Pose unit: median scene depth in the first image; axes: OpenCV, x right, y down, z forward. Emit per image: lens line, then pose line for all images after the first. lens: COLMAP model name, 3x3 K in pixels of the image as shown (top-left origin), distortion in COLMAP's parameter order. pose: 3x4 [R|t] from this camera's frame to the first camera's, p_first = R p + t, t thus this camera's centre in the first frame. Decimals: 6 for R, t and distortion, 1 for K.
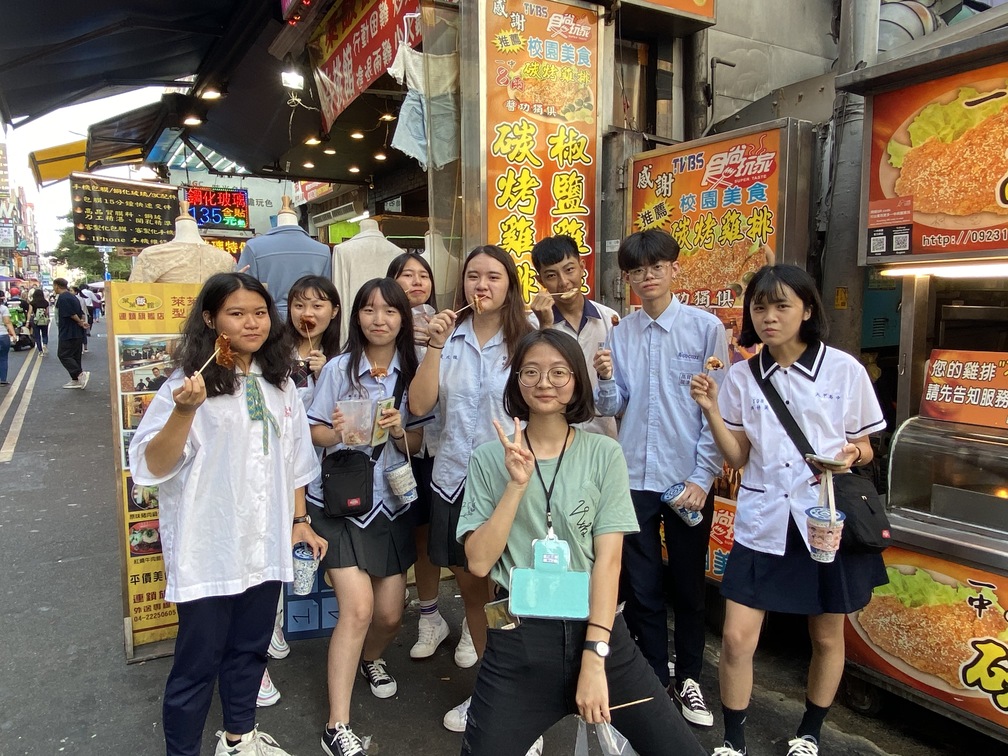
lens RADIAL K [[718.4, 0, 501.3], [0, 718.4, 381.9], [0, 0, 1]] dist [0.065714, -0.047851]
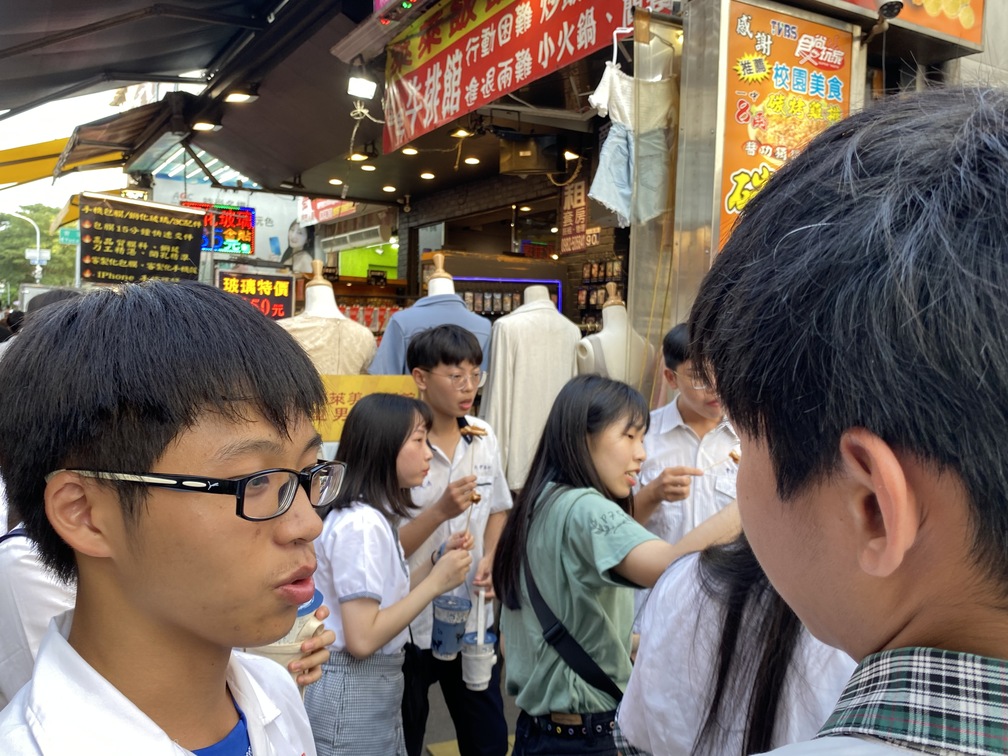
lens RADIAL K [[872.0, 0, 508.8], [0, 872.0, 375.2], [0, 0, 1]] dist [0.020844, -0.007384]
pose [[0.999254, 0.035886, 0.014236, -0.231429], [-0.034867, 0.997189, -0.066327, -0.073197], [-0.016576, 0.065782, 0.997696, 0.104994]]
